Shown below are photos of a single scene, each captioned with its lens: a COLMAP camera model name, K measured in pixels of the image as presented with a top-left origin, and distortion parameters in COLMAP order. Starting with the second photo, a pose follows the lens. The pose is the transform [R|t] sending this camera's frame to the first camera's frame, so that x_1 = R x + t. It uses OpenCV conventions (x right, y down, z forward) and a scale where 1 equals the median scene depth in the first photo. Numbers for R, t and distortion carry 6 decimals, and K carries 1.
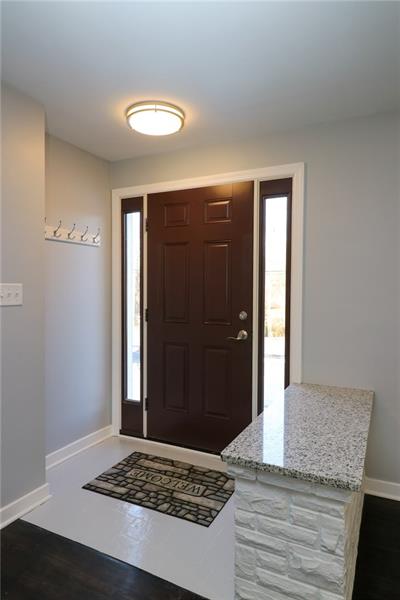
lens RADIAL K [[377.1, 0, 200.0], [0, 377.1, 300.0], [0, 0, 1]] dist [0.000559, -0.000481]
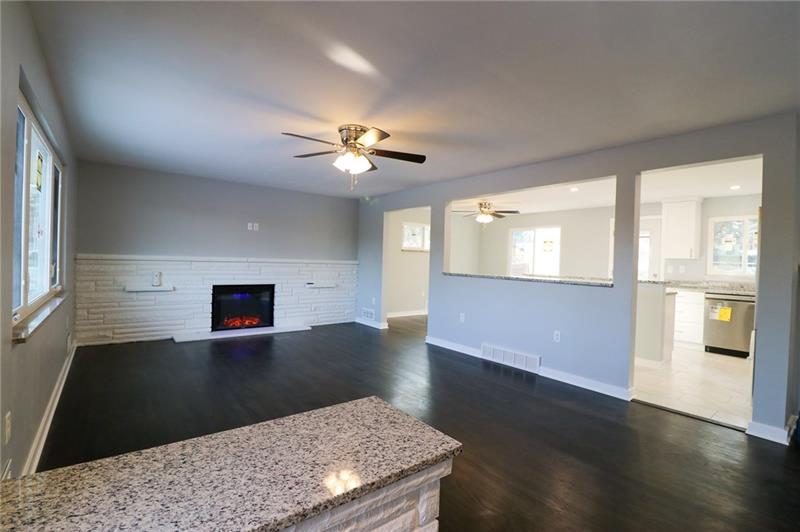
lens RADIAL K [[380.8, 0, 400.0], [0, 380.8, 266.0], [0, 0, 1]] dist [0.002413, 0.000175]
pose [[-0.901736, -0.039352, 0.430492, -0.175251], [-0.024040, 0.998872, 0.040953, -0.014272], [-0.431618, 0.026579, -0.901665, 1.865247]]
